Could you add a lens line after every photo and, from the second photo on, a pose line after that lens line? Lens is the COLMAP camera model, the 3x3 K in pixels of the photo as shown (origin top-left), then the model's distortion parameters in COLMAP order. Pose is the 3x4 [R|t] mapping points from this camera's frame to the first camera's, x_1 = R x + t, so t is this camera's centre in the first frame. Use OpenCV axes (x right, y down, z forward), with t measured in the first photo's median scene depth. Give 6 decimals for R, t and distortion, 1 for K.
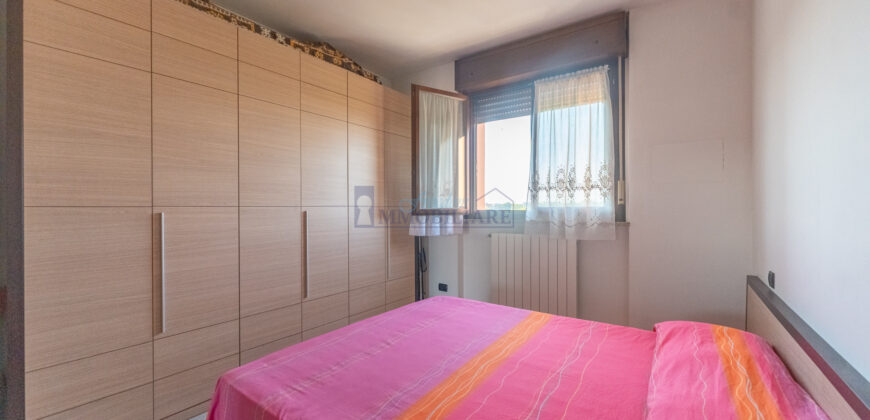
lens RADIAL K [[347.1, 0, 433.9], [0, 347.1, 210.4], [0, 0, 1]] dist [0.000356, -0.000119]
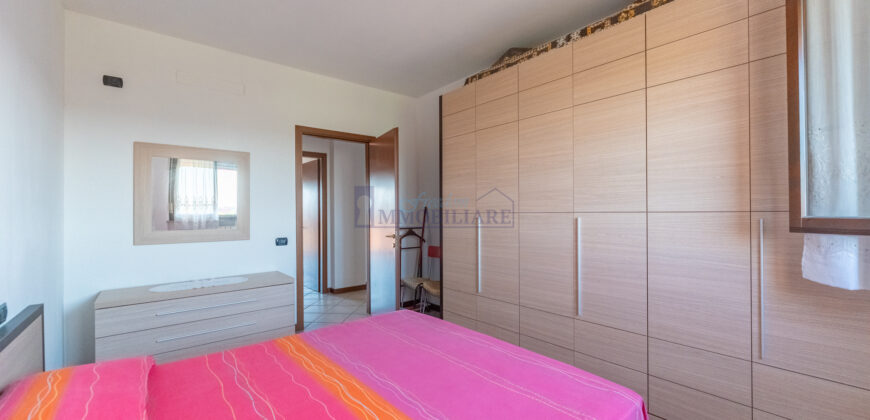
lens RADIAL K [[347.1, 0, 433.9], [0, 347.1, 210.4], [0, 0, 1]] dist [0.000356, -0.000119]
pose [[-0.252605, -0.000277, -0.967570, 0.511194], [0.003328, 0.999994, -0.001155, -0.014491], [0.967564, -0.003512, -0.252602, 0.761502]]
